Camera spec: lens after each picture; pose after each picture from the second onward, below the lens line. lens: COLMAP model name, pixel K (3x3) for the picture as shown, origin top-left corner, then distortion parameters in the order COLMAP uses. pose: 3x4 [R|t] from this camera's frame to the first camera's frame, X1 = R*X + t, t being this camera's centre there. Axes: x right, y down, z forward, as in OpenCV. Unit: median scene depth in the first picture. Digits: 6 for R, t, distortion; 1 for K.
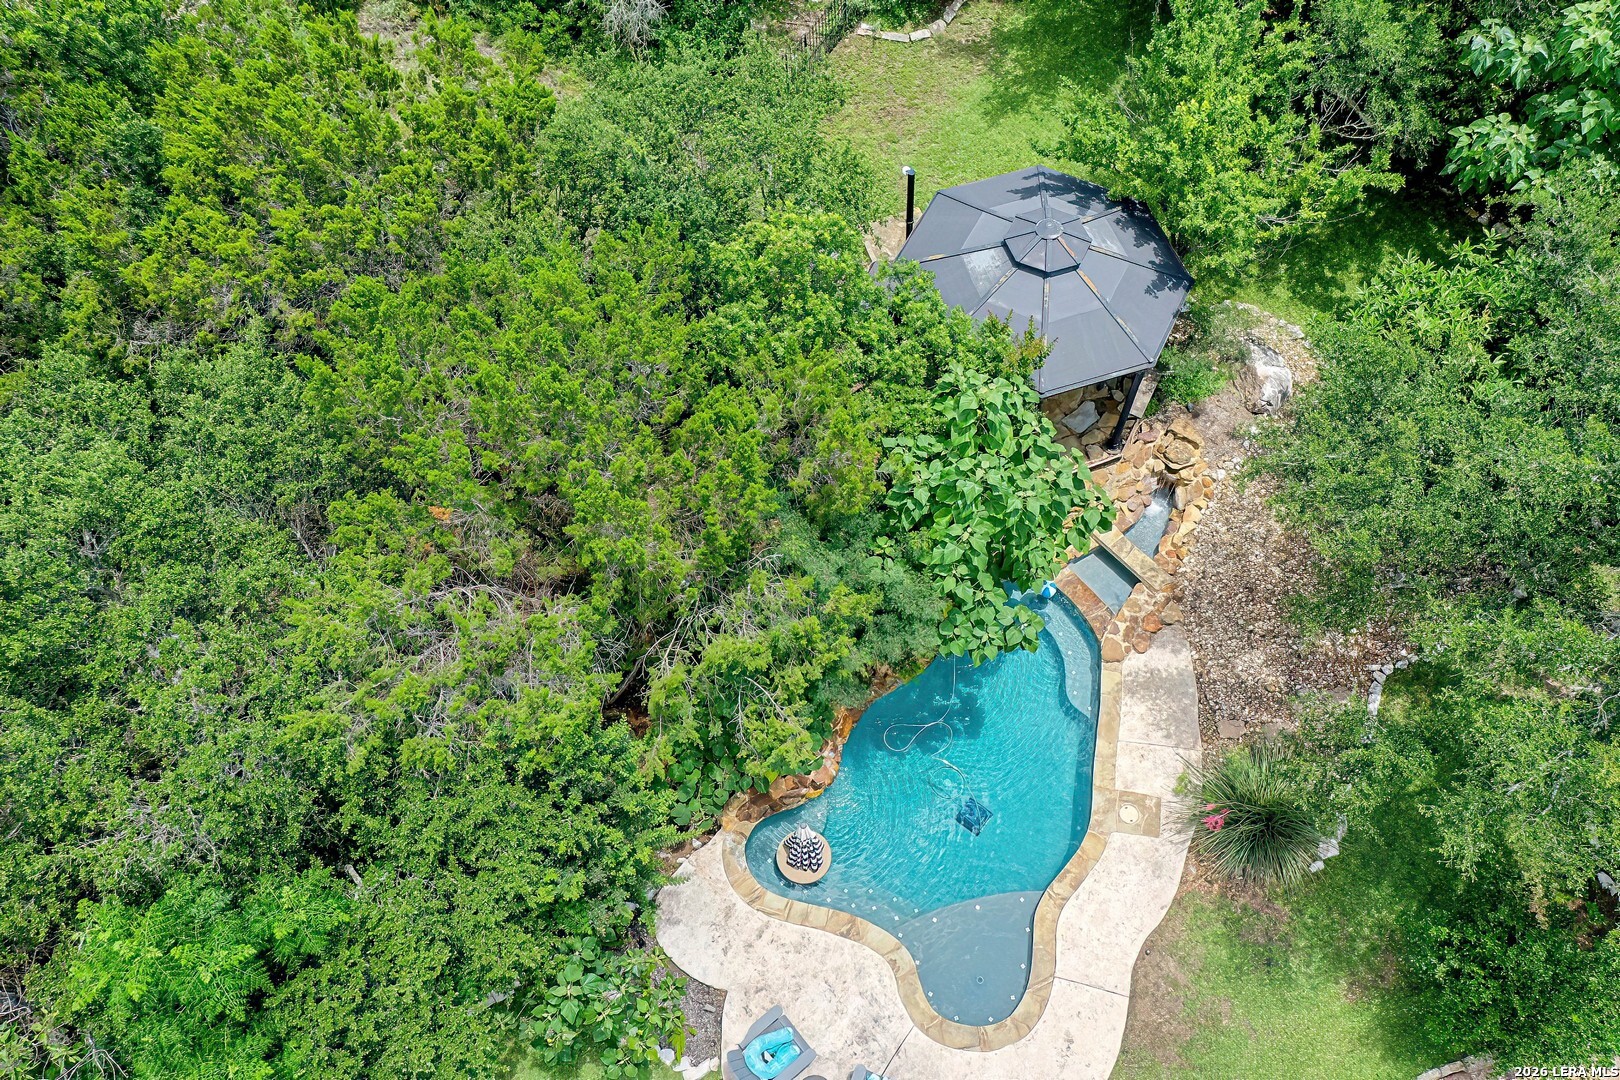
lens RADIAL K [[1292.7, 0, 810.0], [0, 1292.7, 540.0], [0, 0, 1]] dist [-0.000470, 0.001607]
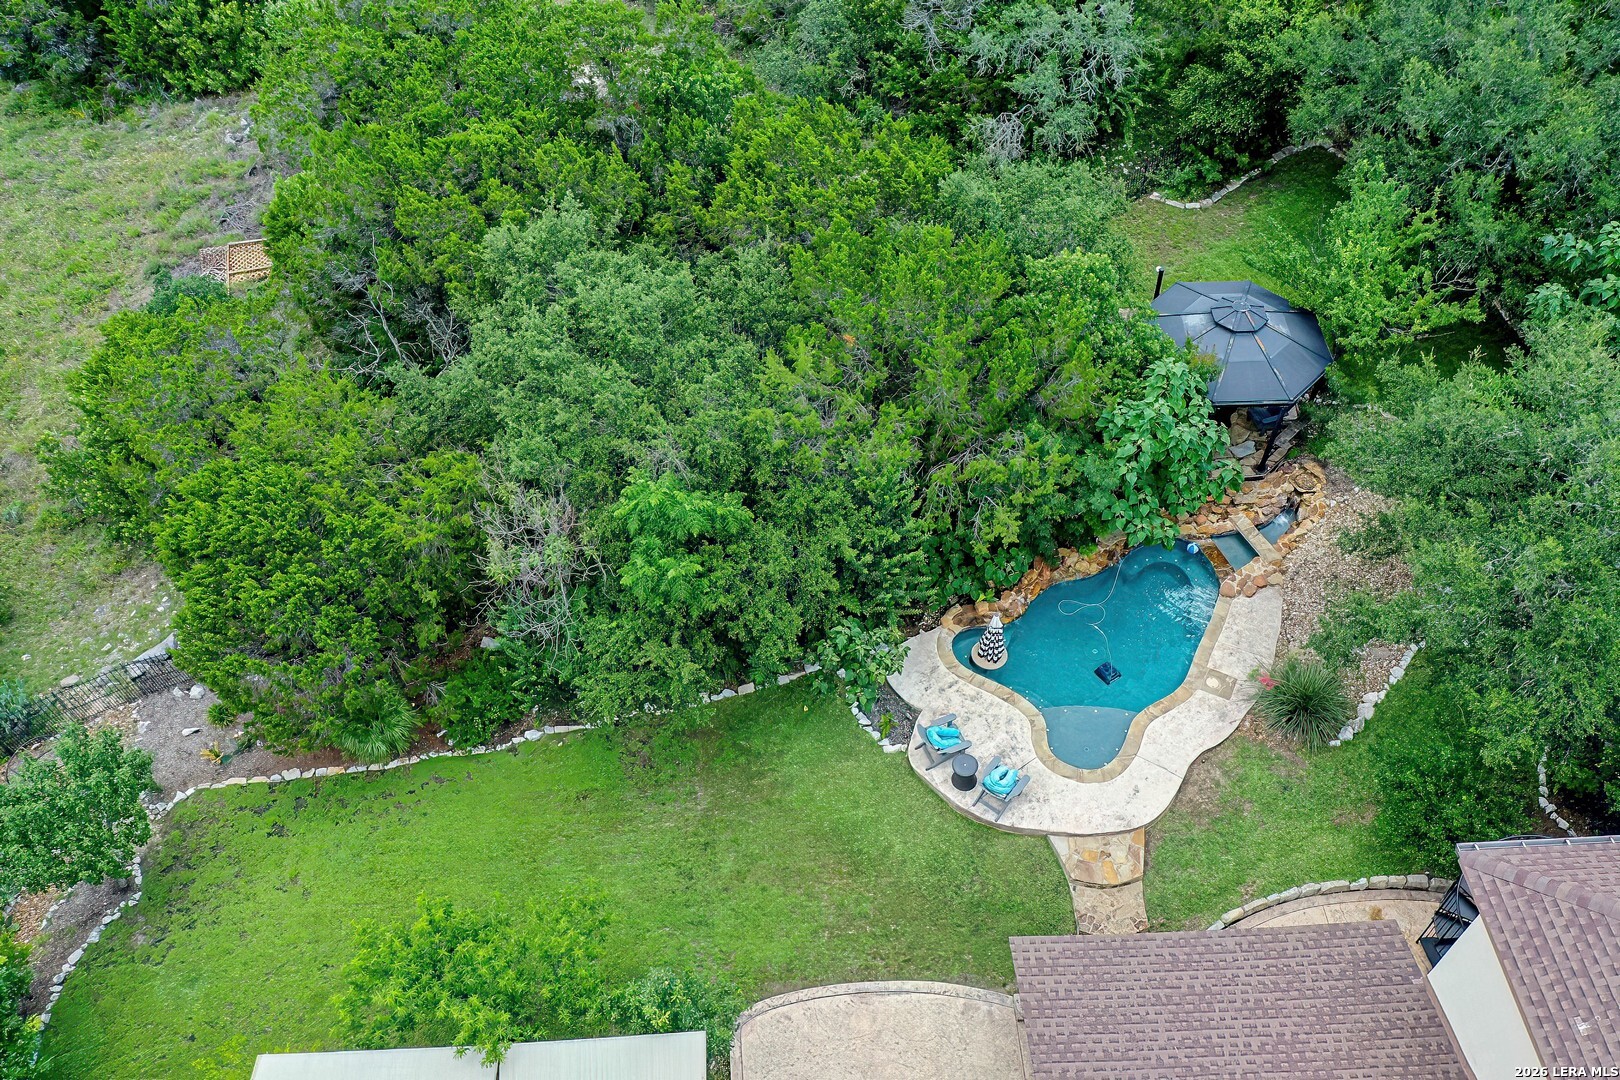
lens RADIAL K [[1276.3, 0, 810.0], [0, 1276.3, 540.0], [0, 0, 1]] dist [0.004475, -0.002573]
pose [[0.953459, 0.229789, -0.195225, 0.056518], [-0.260471, 0.953856, -0.149379, 0.397181], [0.151891, 0.193277, 0.969316, -0.516439]]
